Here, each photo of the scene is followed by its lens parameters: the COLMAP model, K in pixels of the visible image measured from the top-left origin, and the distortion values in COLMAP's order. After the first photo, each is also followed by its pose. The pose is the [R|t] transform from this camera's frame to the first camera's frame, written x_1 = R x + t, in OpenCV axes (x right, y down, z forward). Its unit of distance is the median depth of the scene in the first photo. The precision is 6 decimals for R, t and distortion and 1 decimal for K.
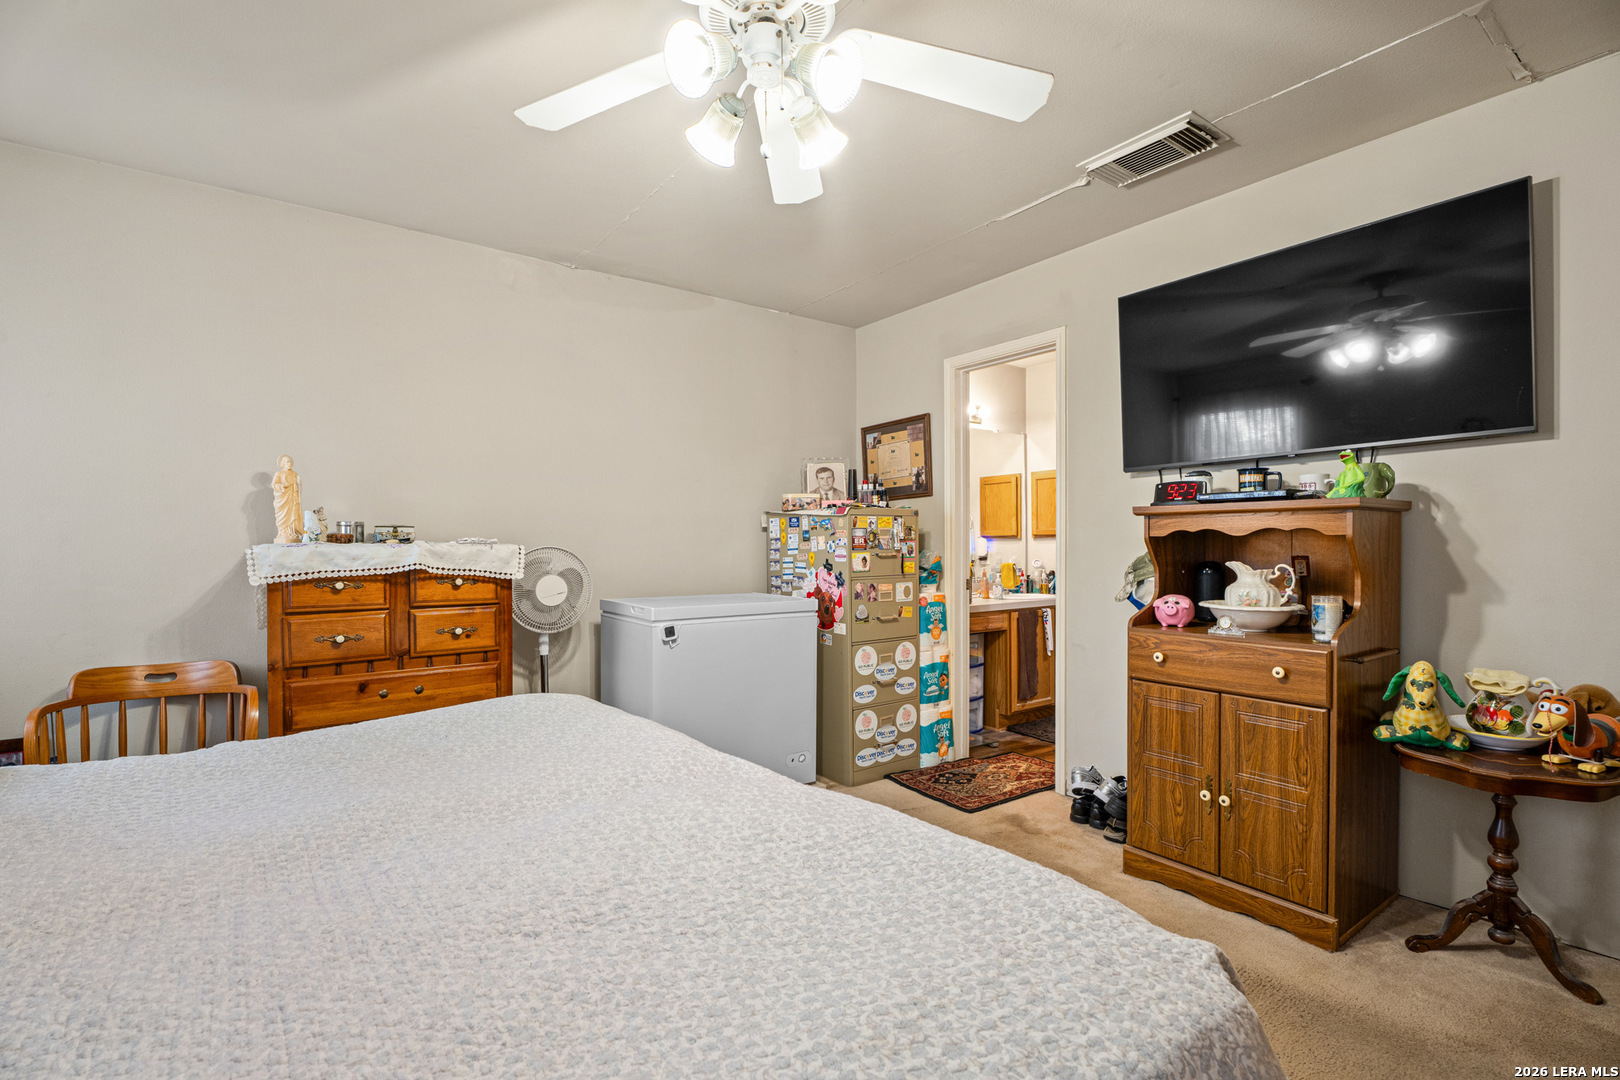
lens RADIAL K [[729.9, 0, 812.6], [0, 729.9, 540.5], [0, 0, 1]] dist [-0.014764, 0.002194]
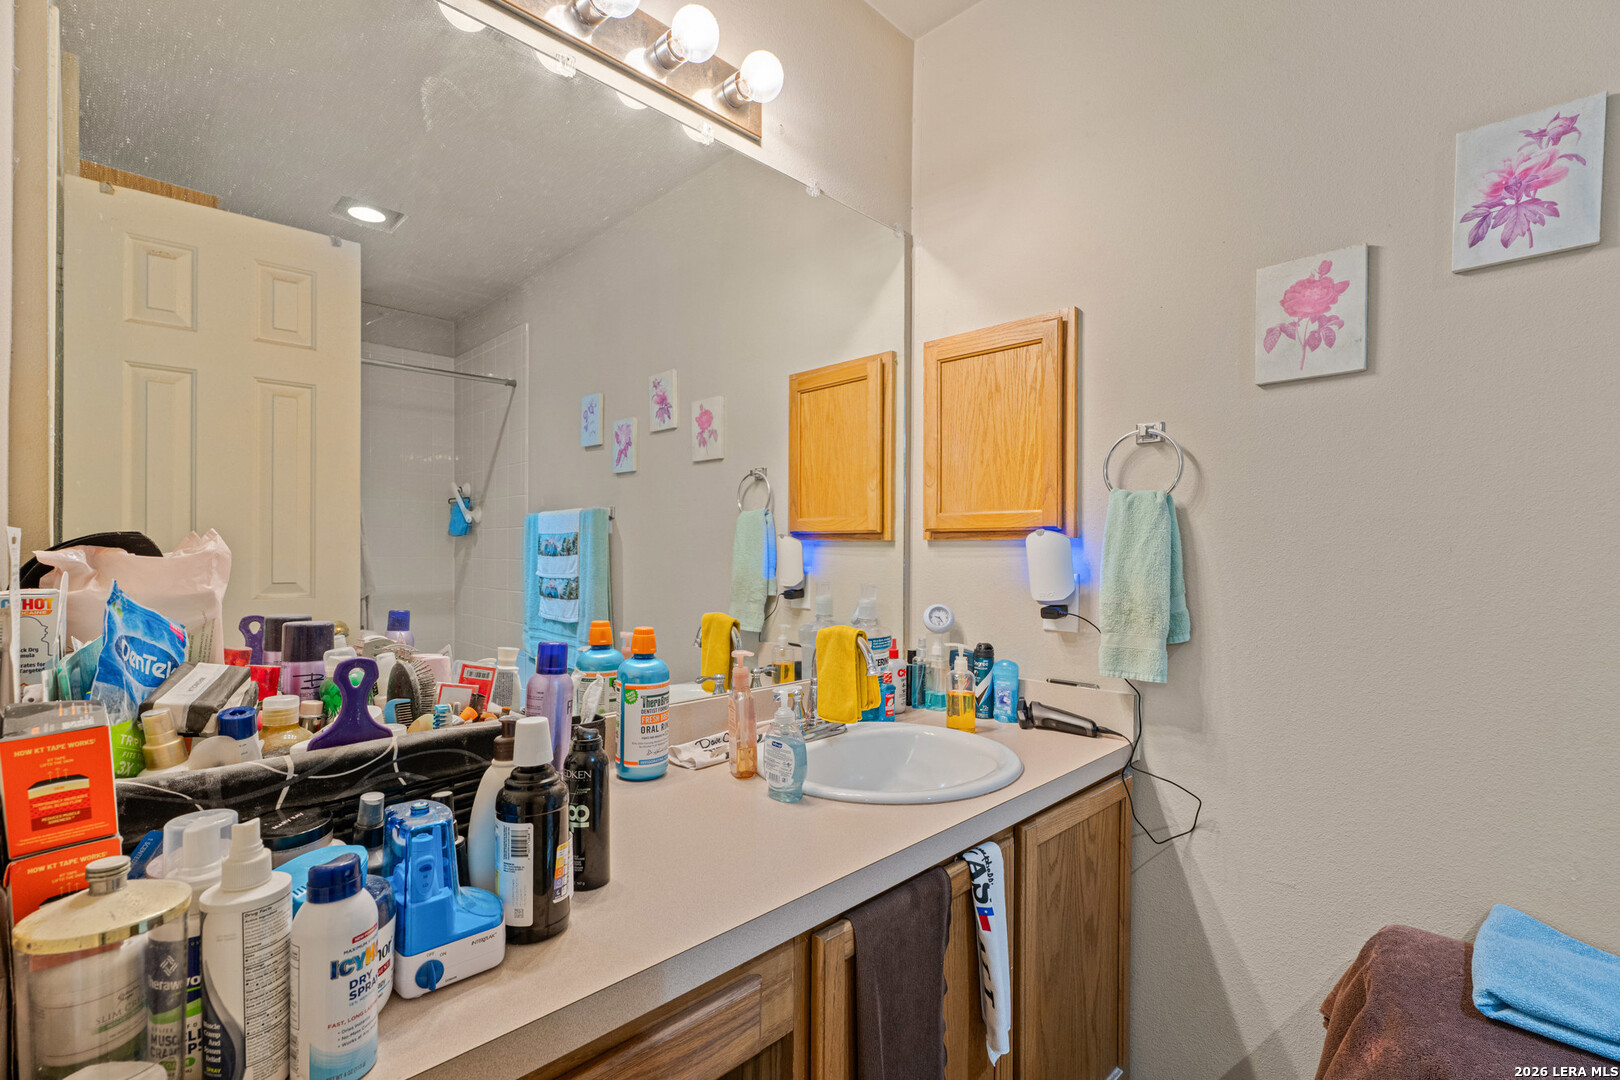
lens RADIAL K [[729.9, 0, 807.5], [0, 729.9, 543.8], [0, 0, 1]] dist [-0.014764, 0.002194]
pose [[0.990000, 0.012563, 0.140506, 0.198837], [-0.013234, 0.999905, 0.003843, -0.002001], [-0.140445, -0.005664, 0.990072, 0.668982]]
